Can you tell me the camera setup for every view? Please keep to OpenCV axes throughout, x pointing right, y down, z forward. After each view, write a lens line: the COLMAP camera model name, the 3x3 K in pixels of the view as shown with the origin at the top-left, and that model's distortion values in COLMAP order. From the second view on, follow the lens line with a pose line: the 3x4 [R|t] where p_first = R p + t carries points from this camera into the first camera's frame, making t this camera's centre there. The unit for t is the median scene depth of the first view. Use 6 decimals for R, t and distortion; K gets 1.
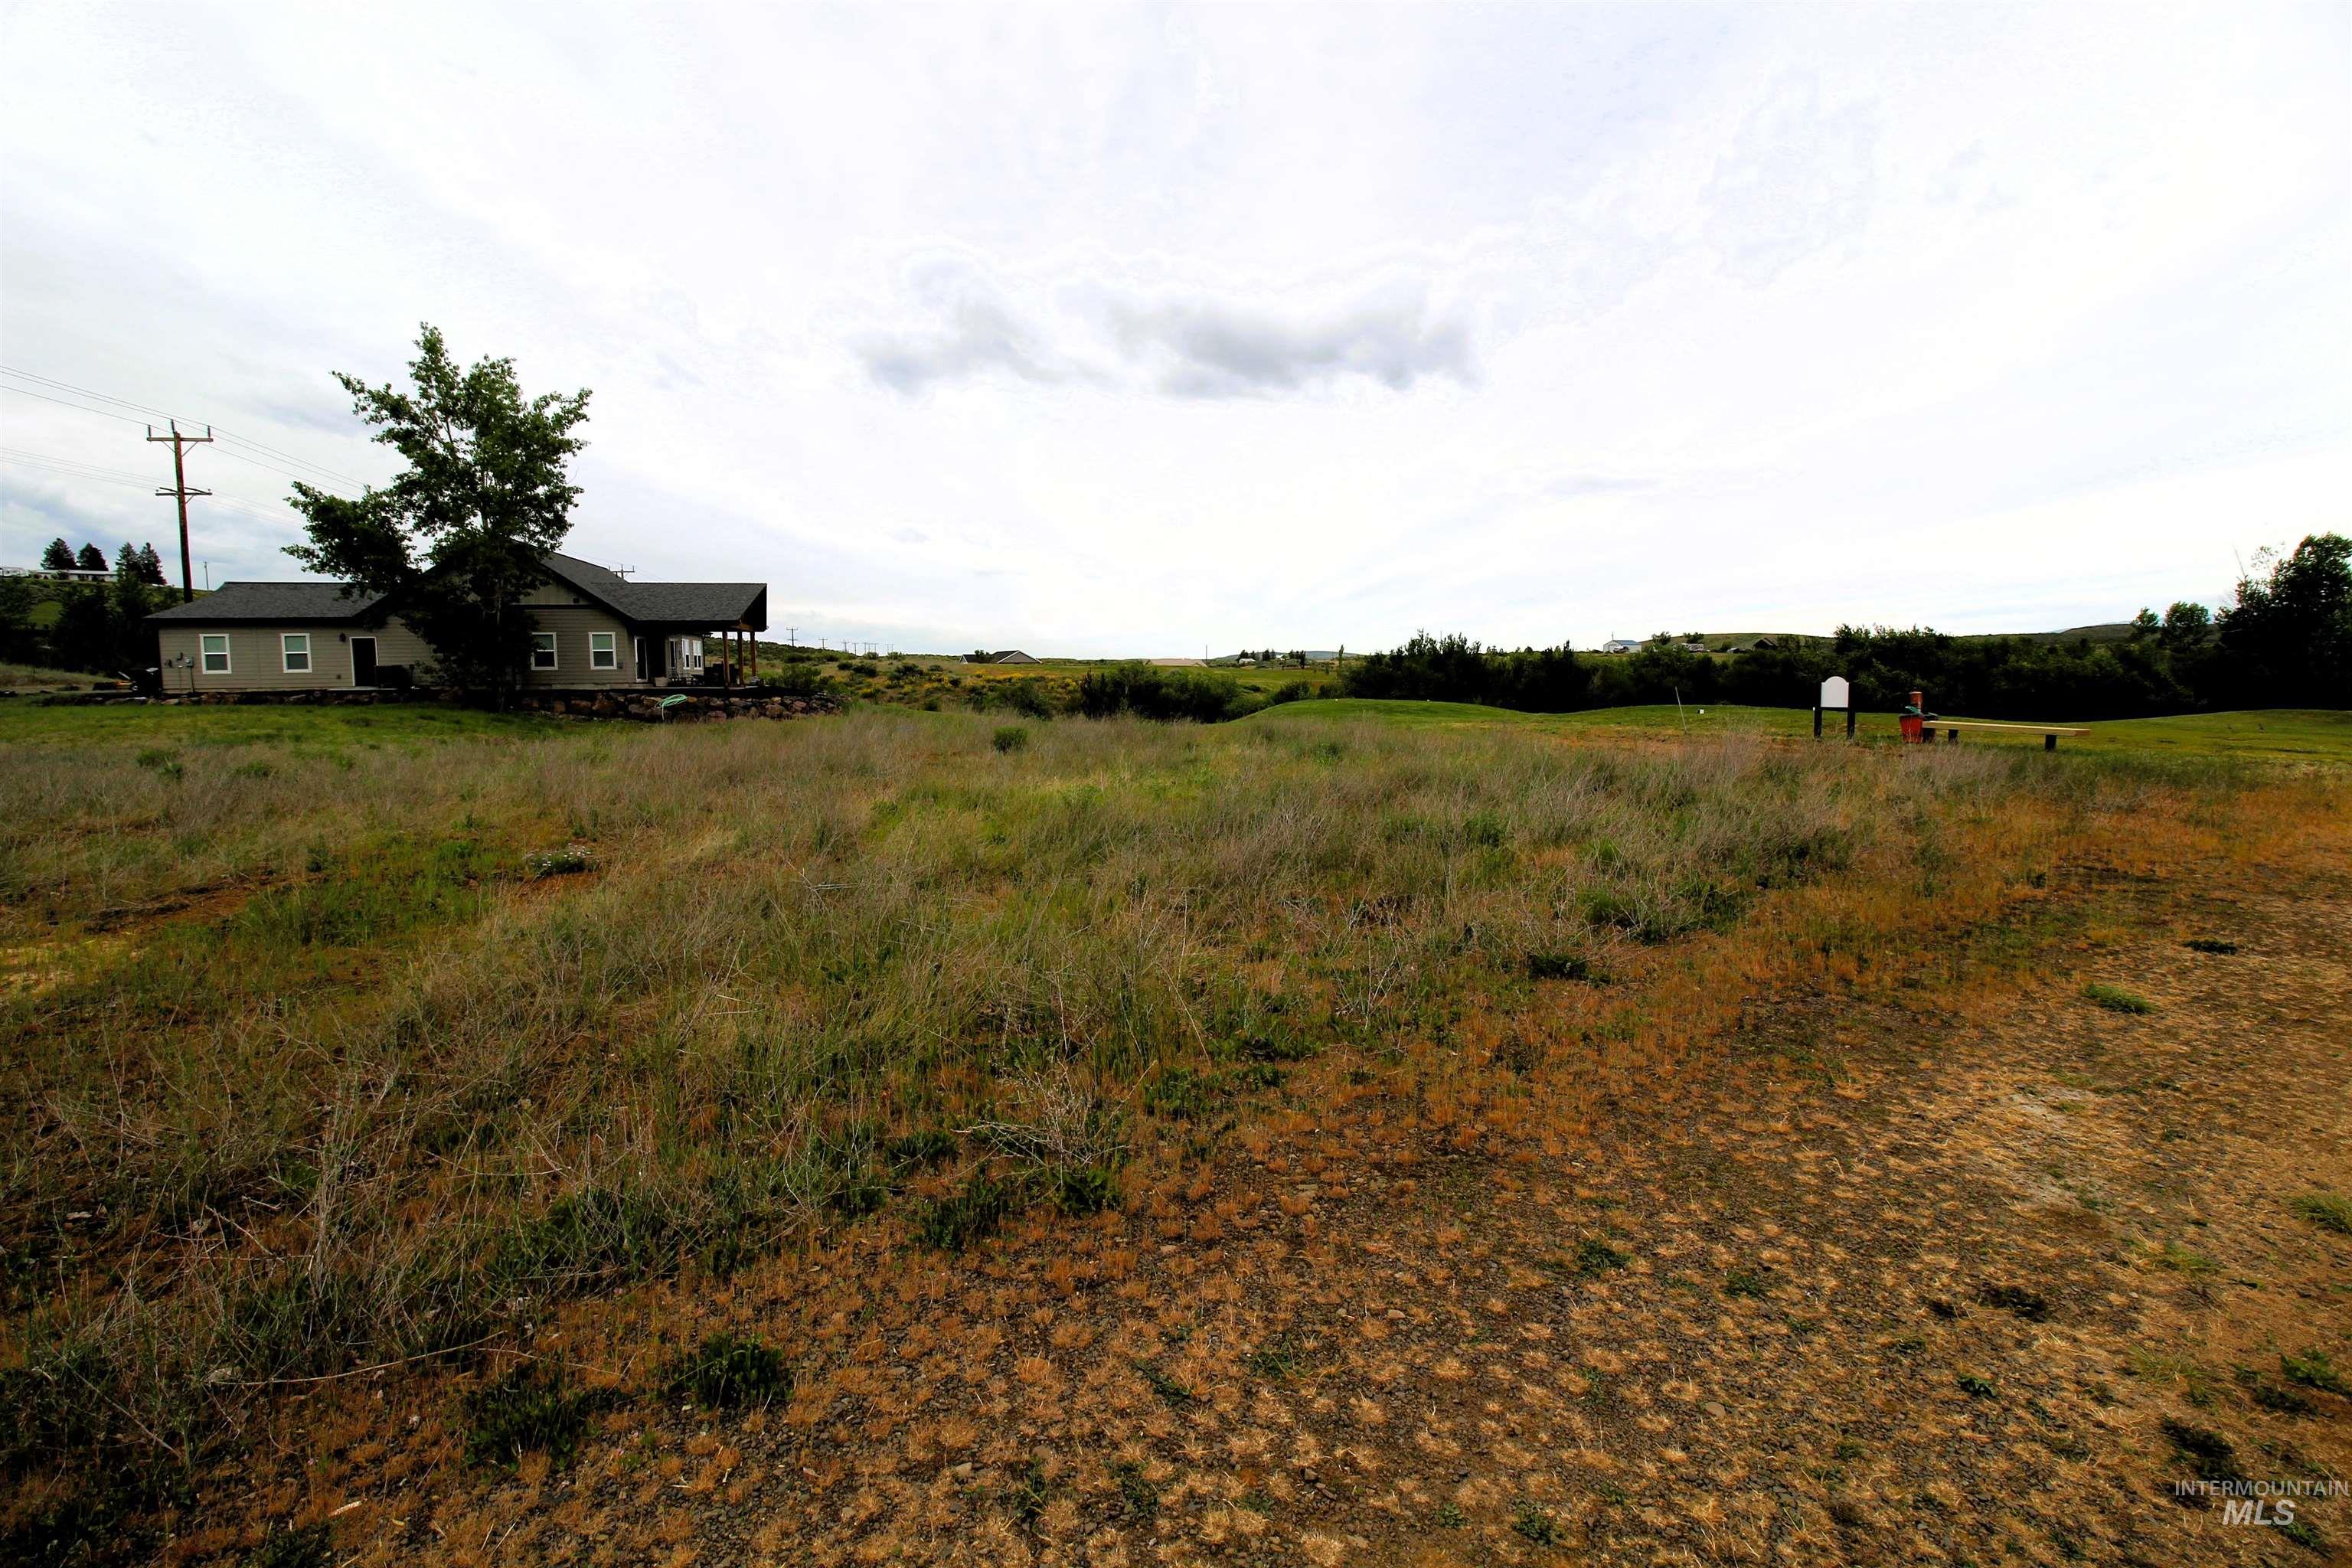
lens RADIAL K [[1086.1, 0, 1179.6], [0, 1086.1, 763.1], [0, 0, 1]] dist [0.001696, -0.013300]
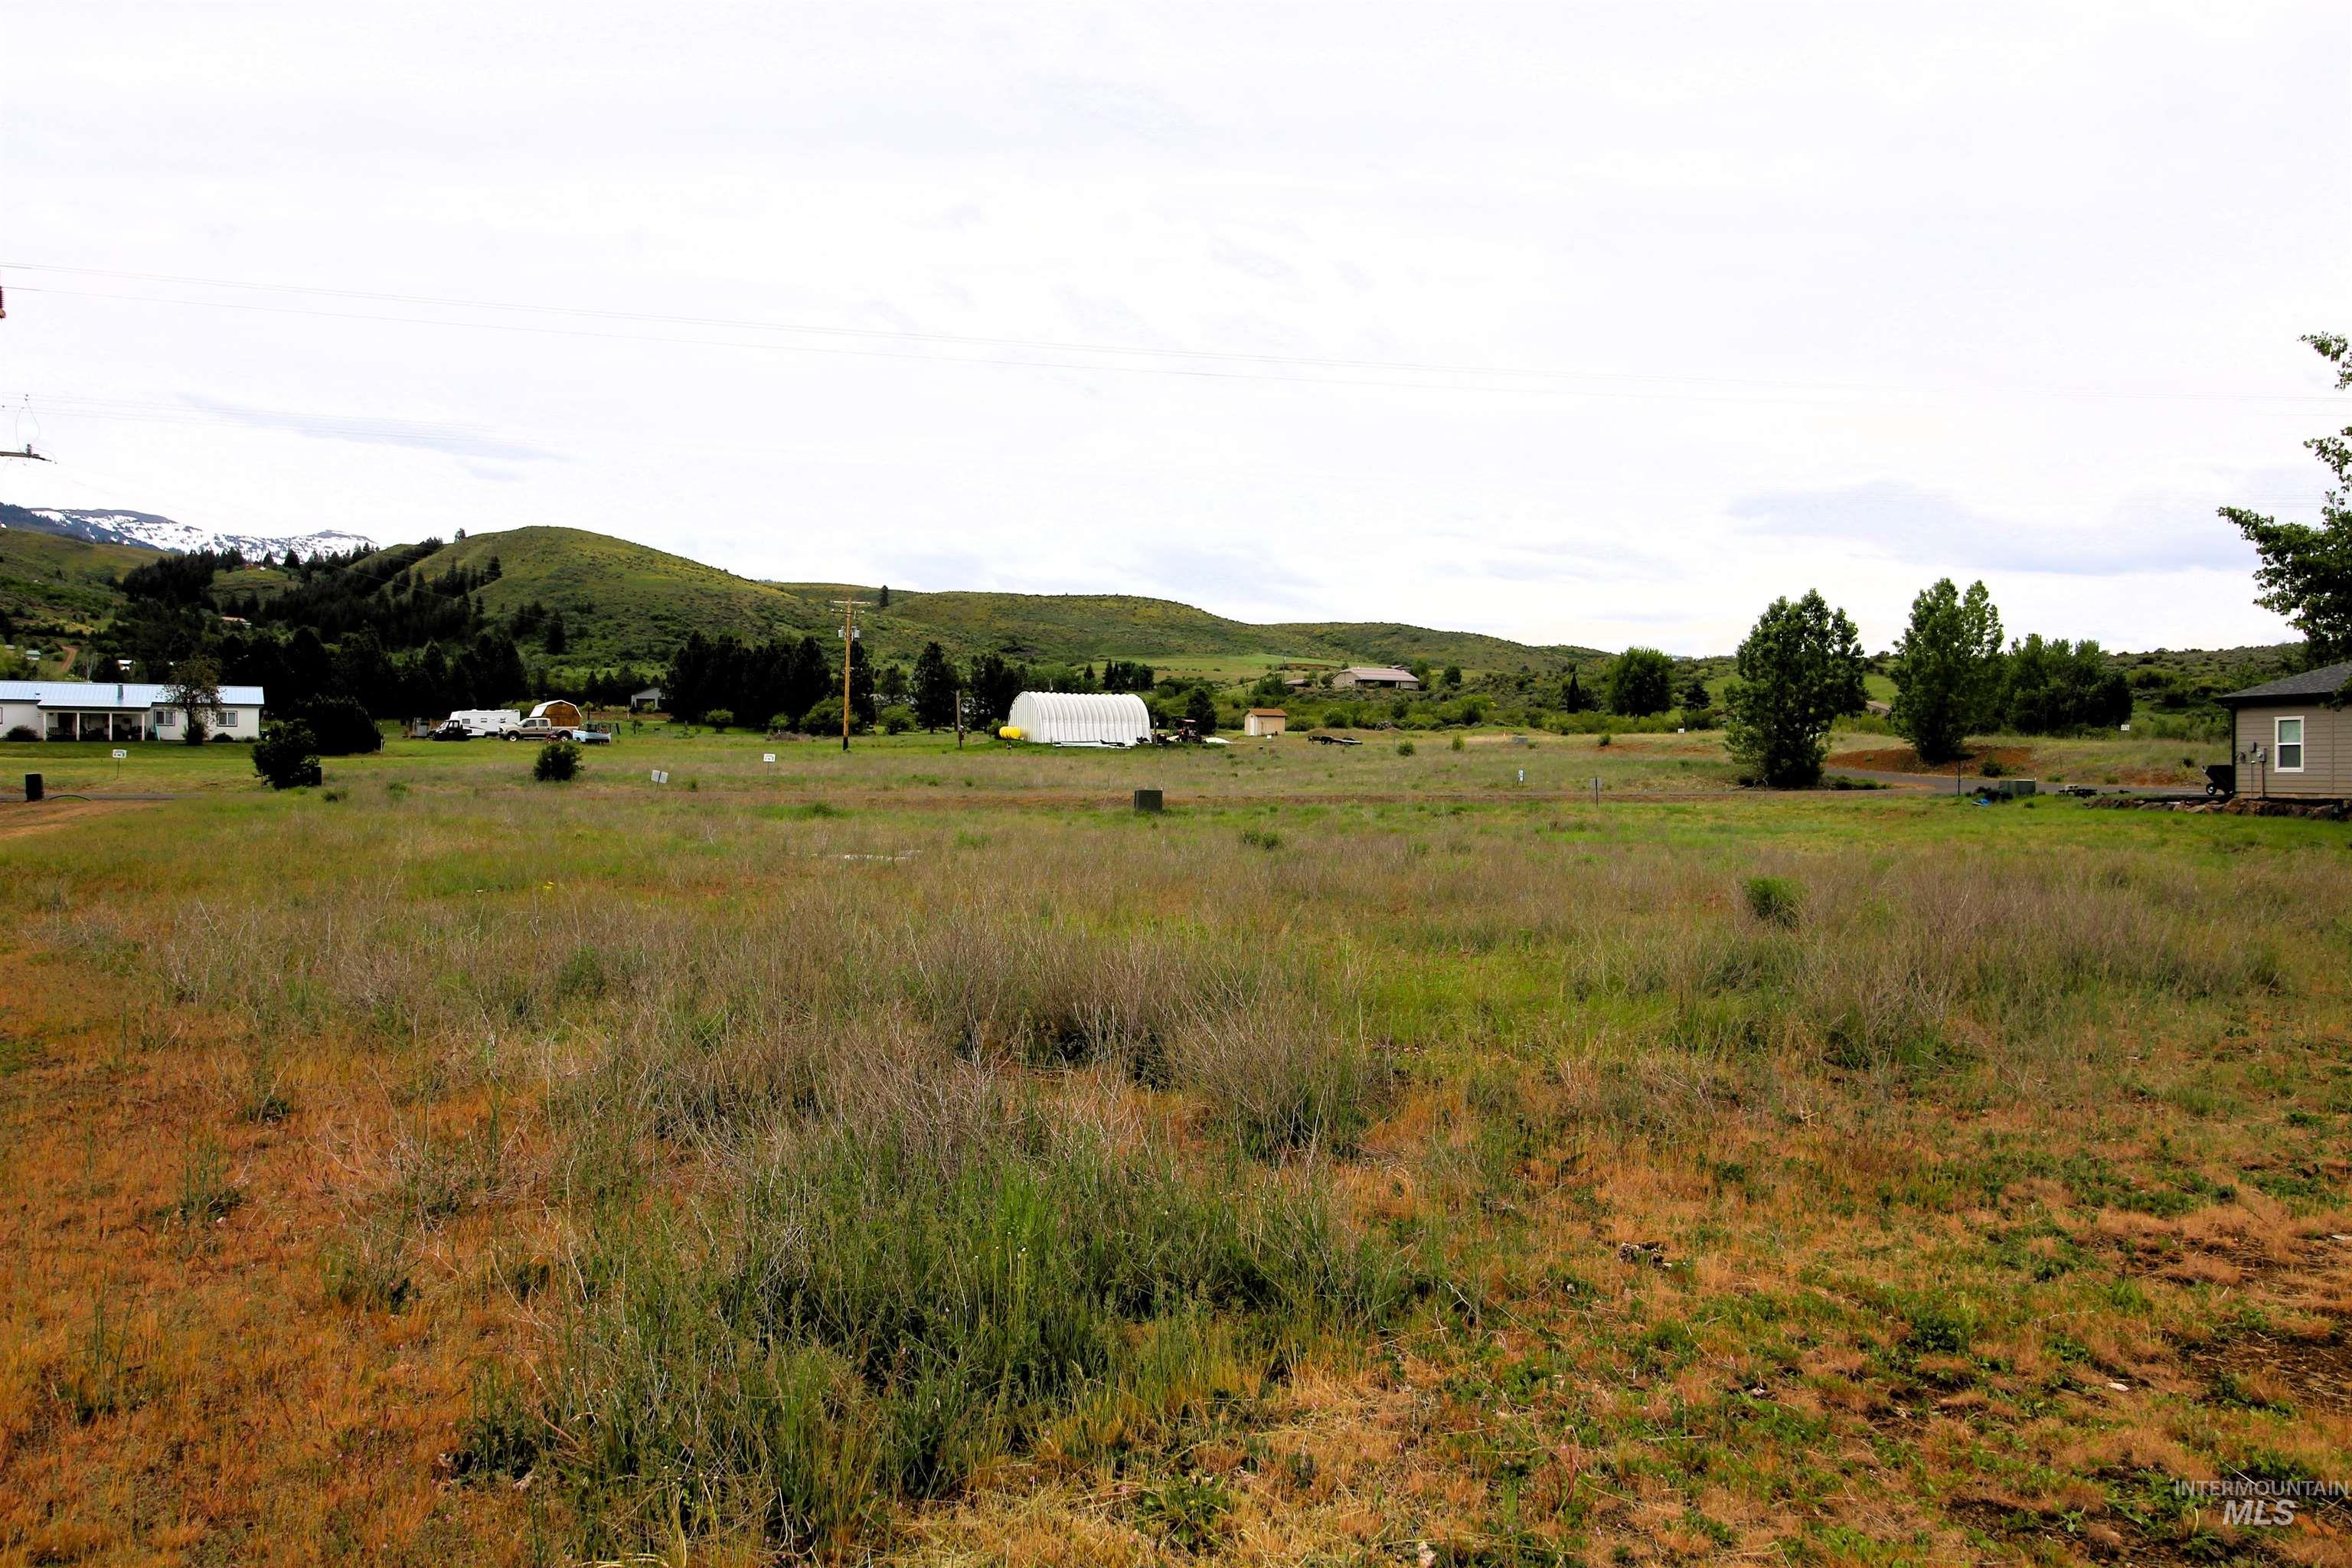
lens RADIAL K [[1826.0, 0, 1198.0], [0, 1826.0, 801.7], [0, 0, 1]] dist [0.010387, -0.008986]
pose [[0.014653, 0.024614, -0.999590, 0.316861], [-0.089296, 0.995735, 0.023210, -0.027186], [0.995897, 0.088919, 0.016789, 0.263798]]
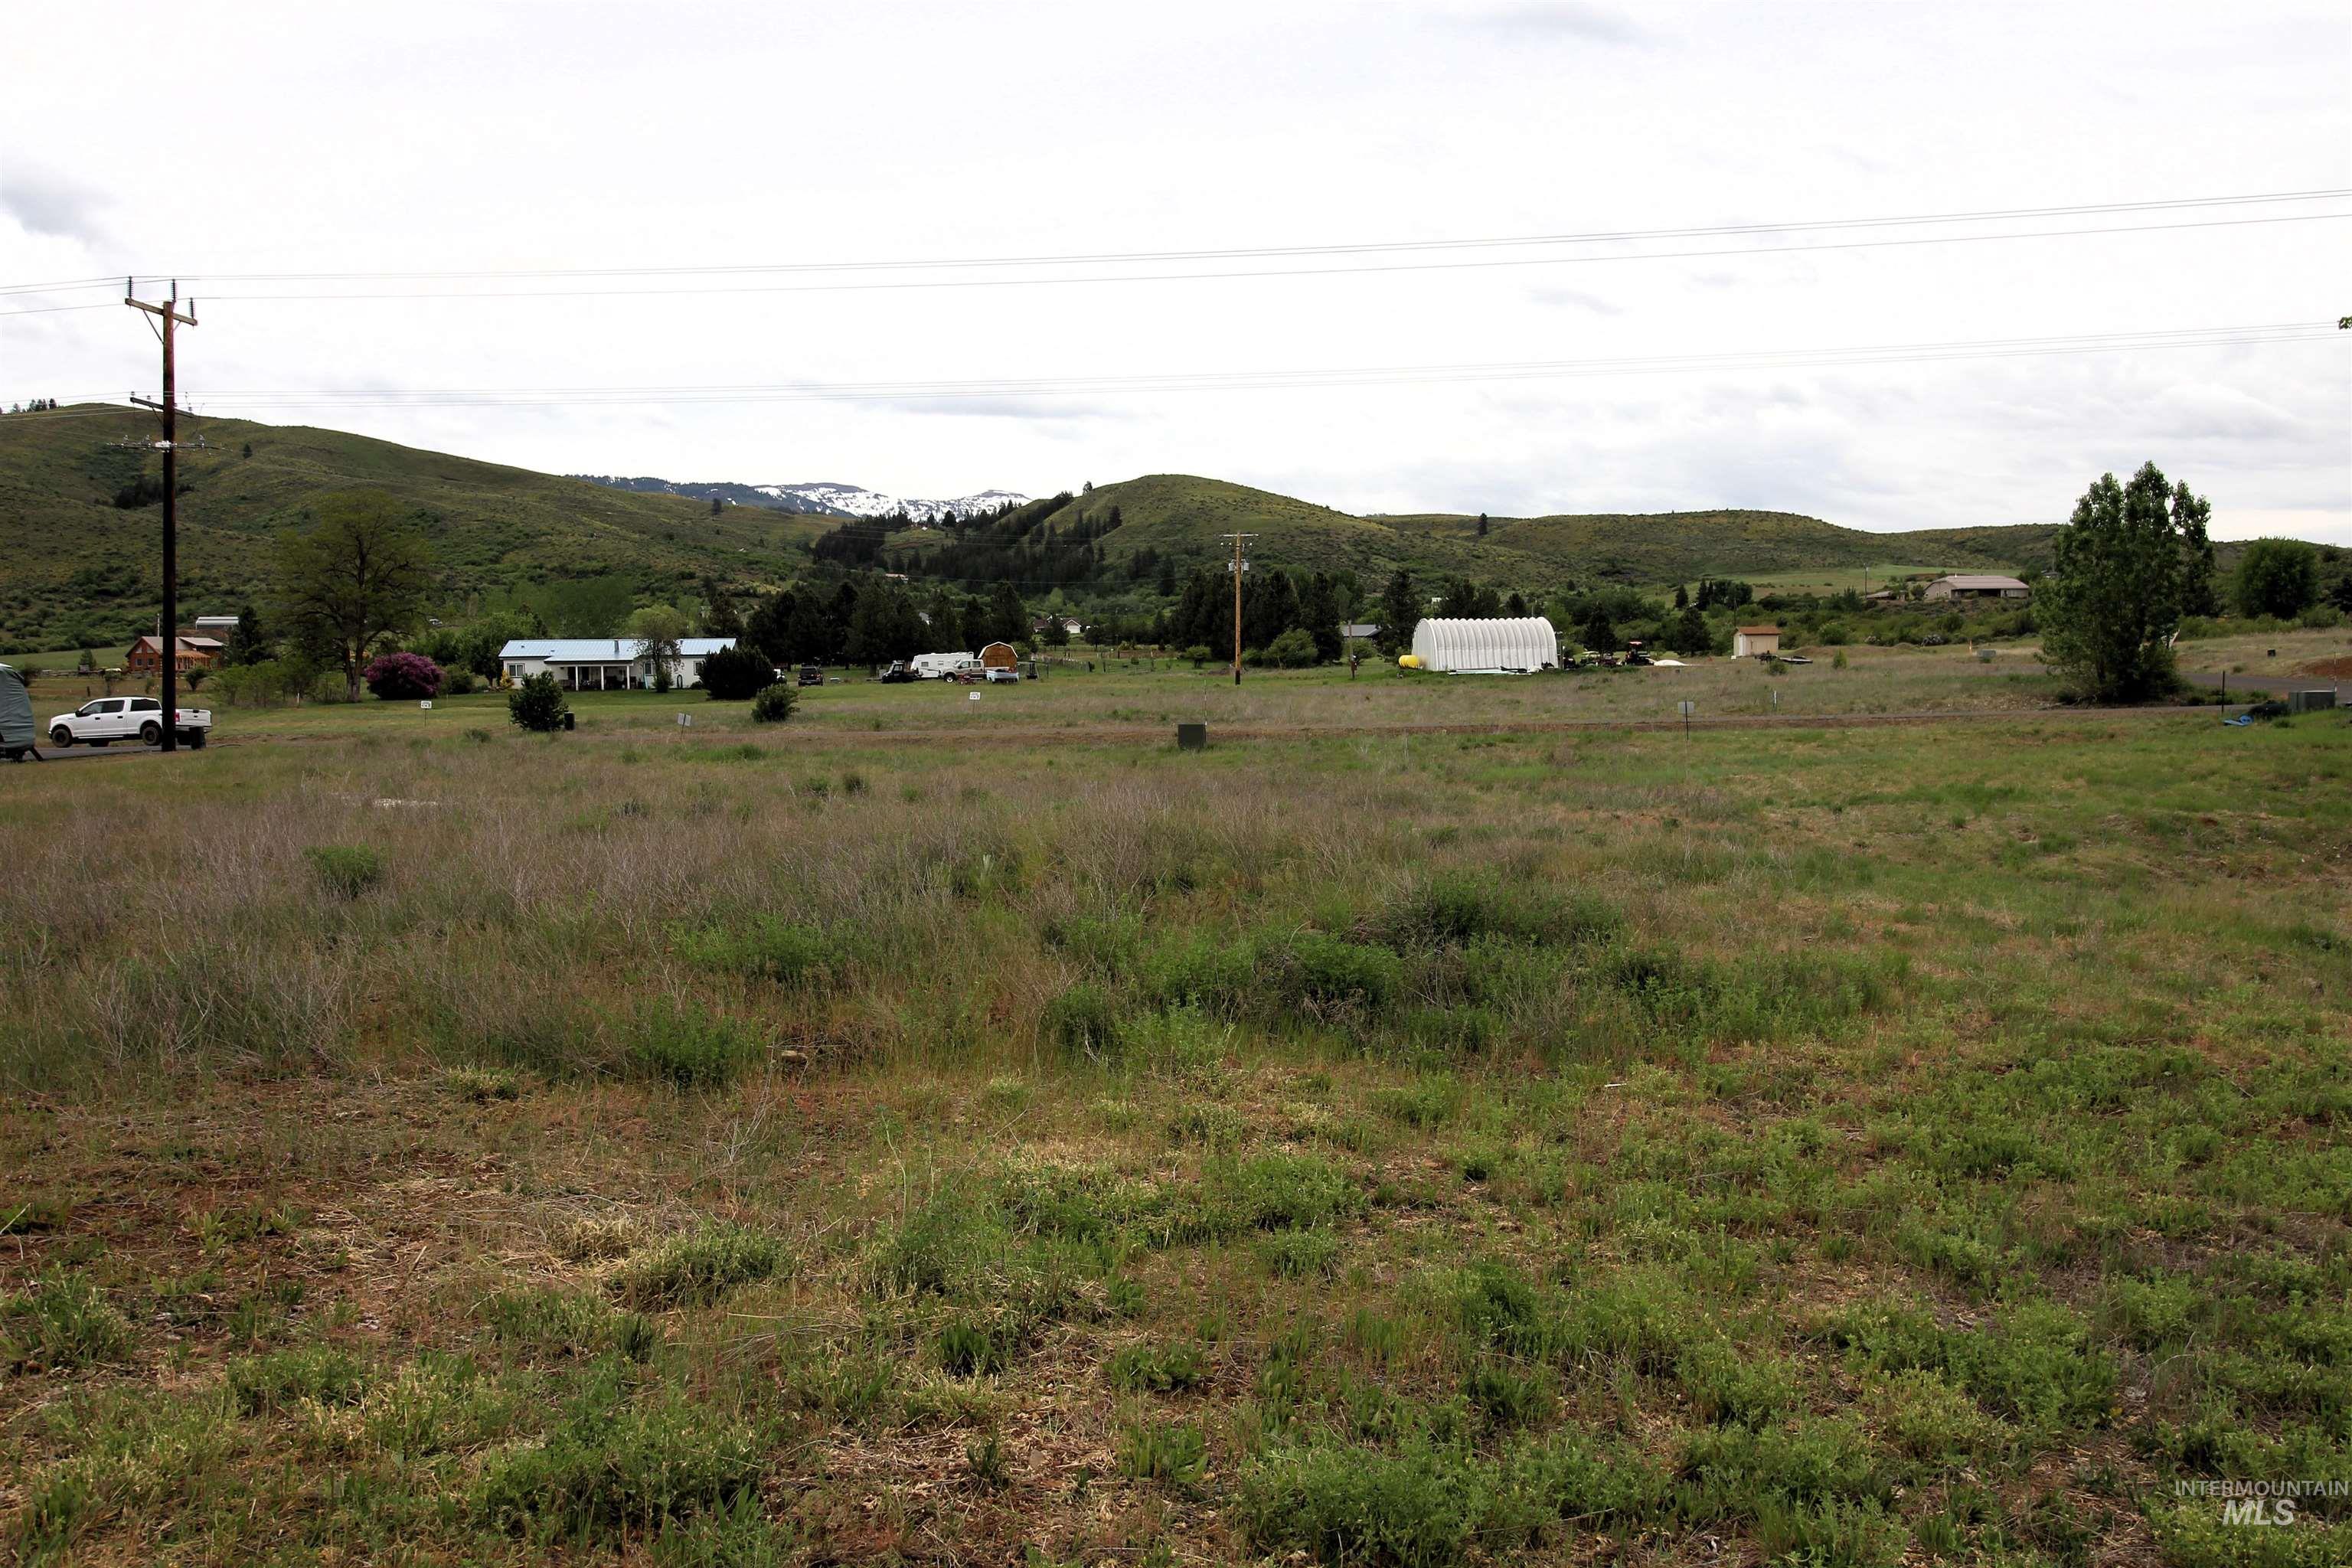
lens RADIAL K [[1826.0, 0, 1197.1], [0, 1826.0, 791.6], [0, 0, 1]] dist [0.010387, -0.008986]
pose [[-0.314333, 0.058791, -0.947491, 0.185317], [-0.061680, 0.994707, 0.082183, -0.057303], [0.947307, 0.084274, -0.309043, 0.630957]]
